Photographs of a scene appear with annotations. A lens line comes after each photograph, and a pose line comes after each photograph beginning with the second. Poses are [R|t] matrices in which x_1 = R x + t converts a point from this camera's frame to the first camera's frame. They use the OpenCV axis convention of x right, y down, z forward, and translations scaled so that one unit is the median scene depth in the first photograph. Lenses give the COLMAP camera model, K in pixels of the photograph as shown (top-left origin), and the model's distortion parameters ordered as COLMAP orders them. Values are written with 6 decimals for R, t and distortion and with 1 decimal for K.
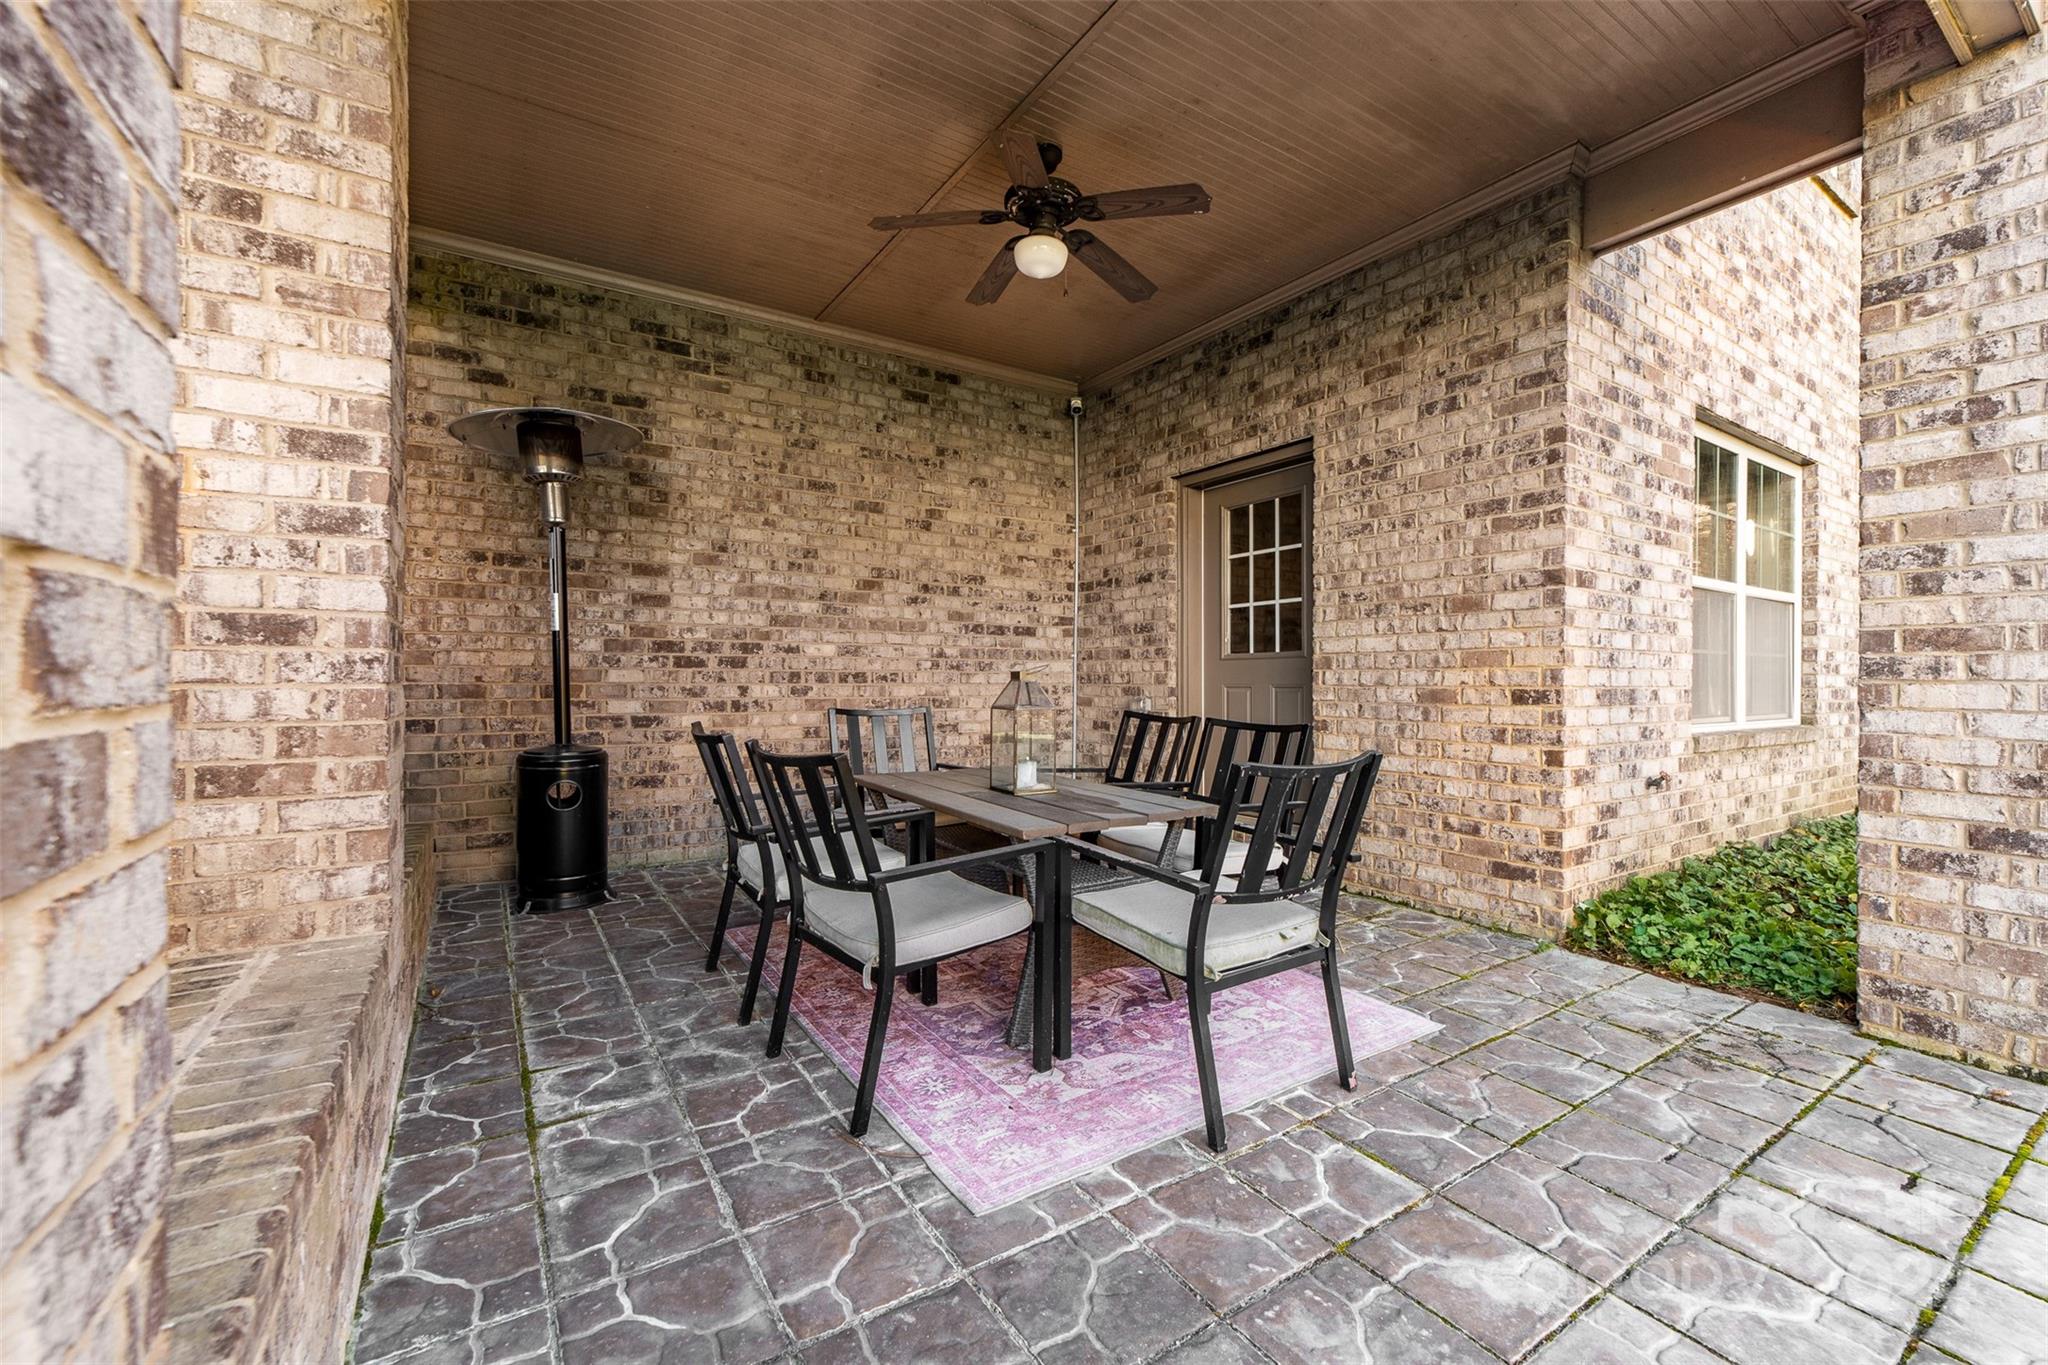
lens RADIAL K [[804.4, 0, 970.3], [0, 804.4, 682.4], [0, 0, 1]] dist [0.003852, 0.000206]
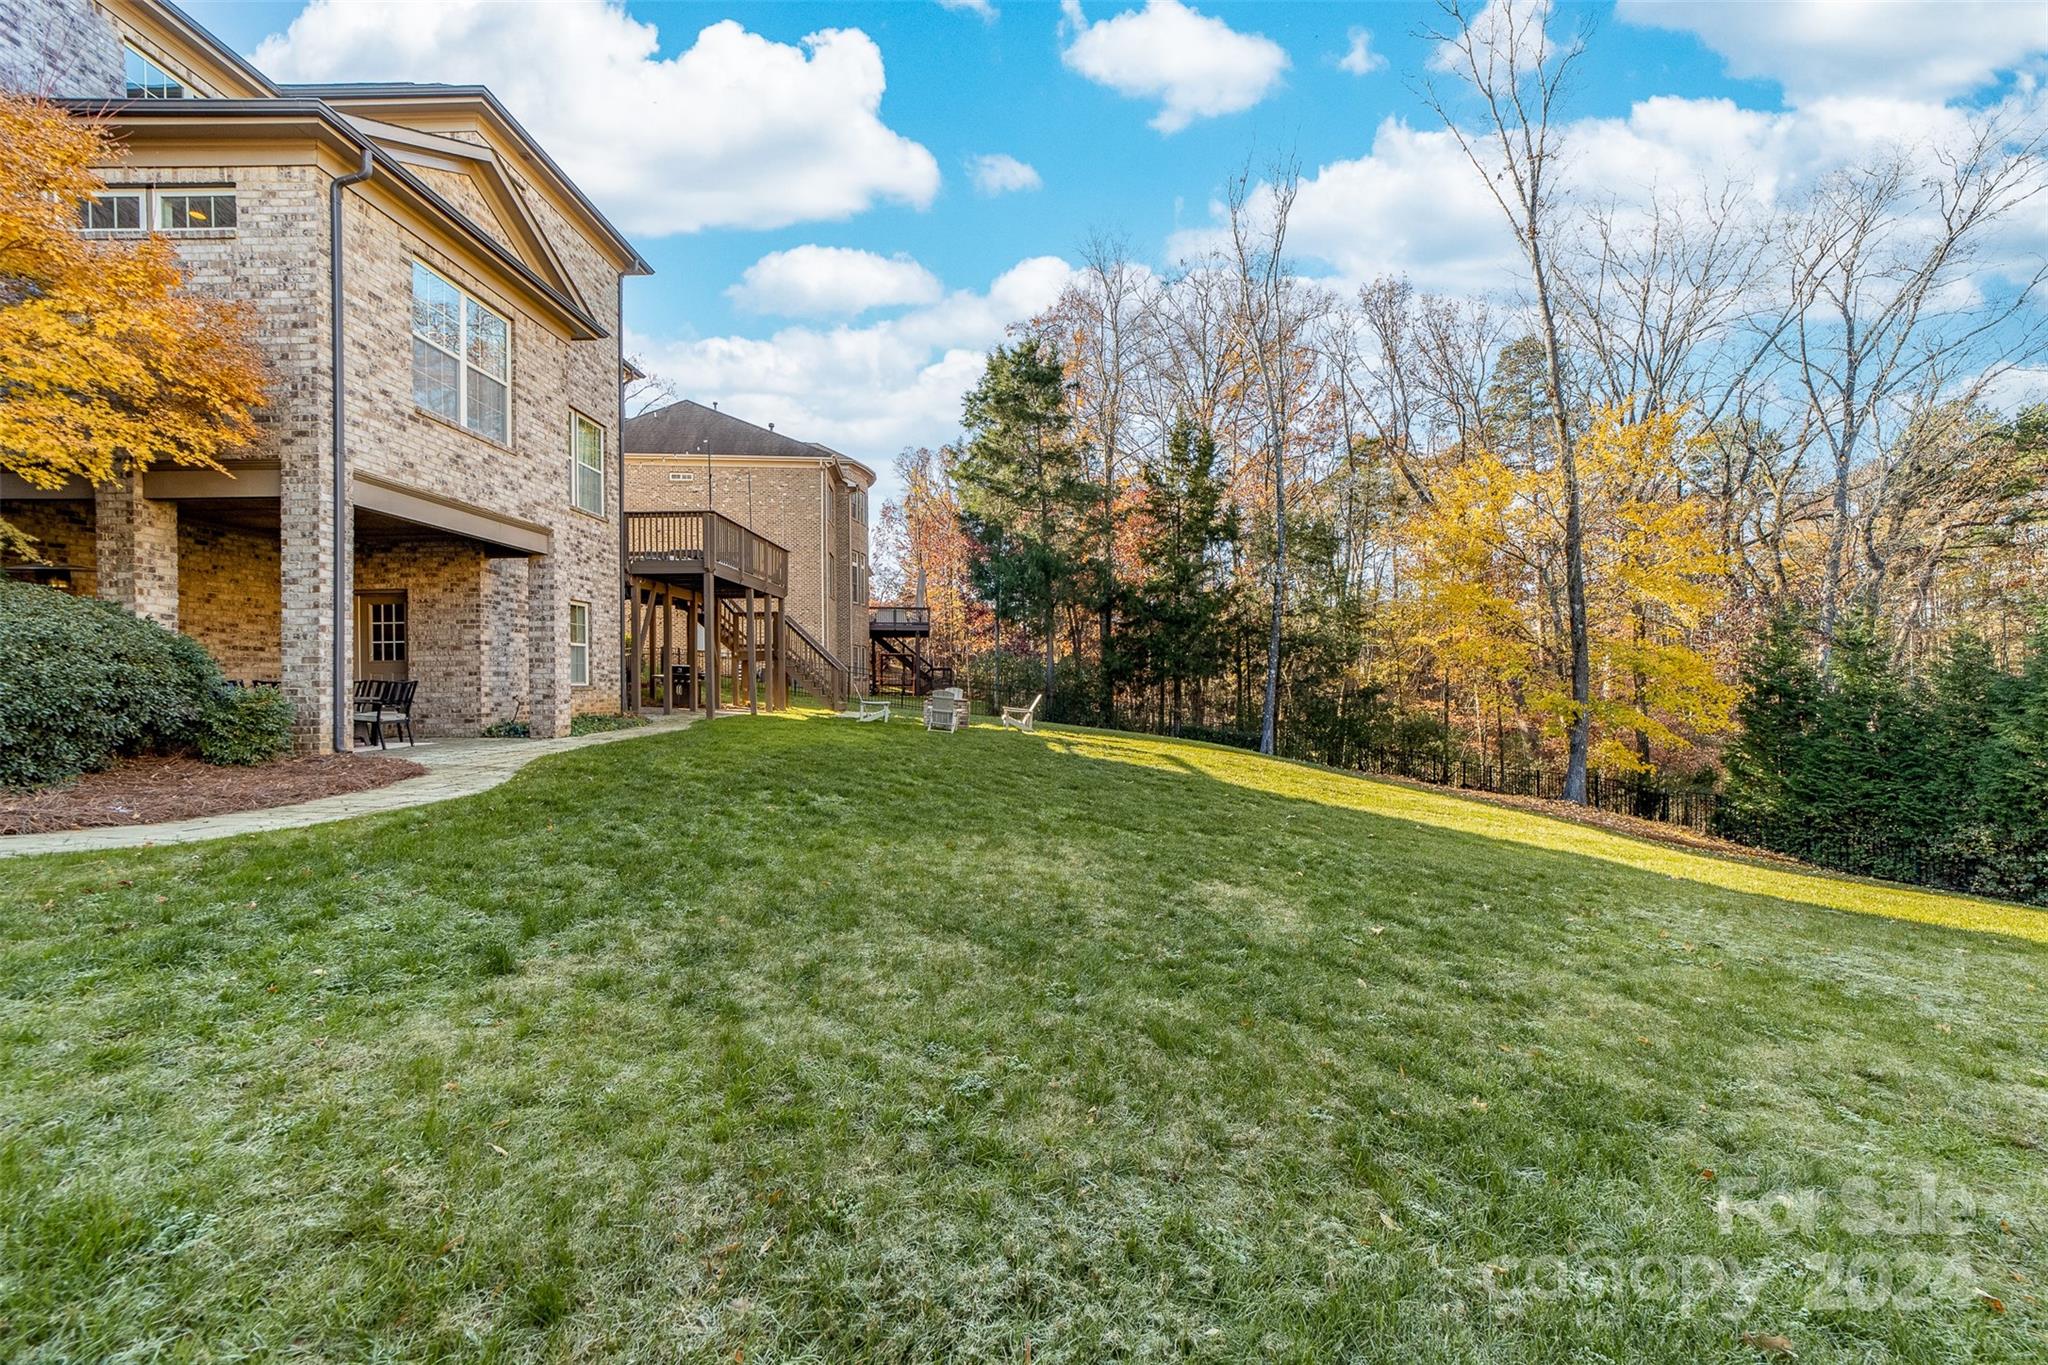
lens RADIAL K [[844.5, 0, 1022.5], [0, 844.5, 674.7], [0, 0, 1]] dist [0.002222, 0.000496]
pose [[0.533911, -0.002327, 0.845538, -1.161668], [0.016332, 0.999838, -0.007561, 0.087172], [-0.845383, 0.017847, 0.533862, -2.989810]]
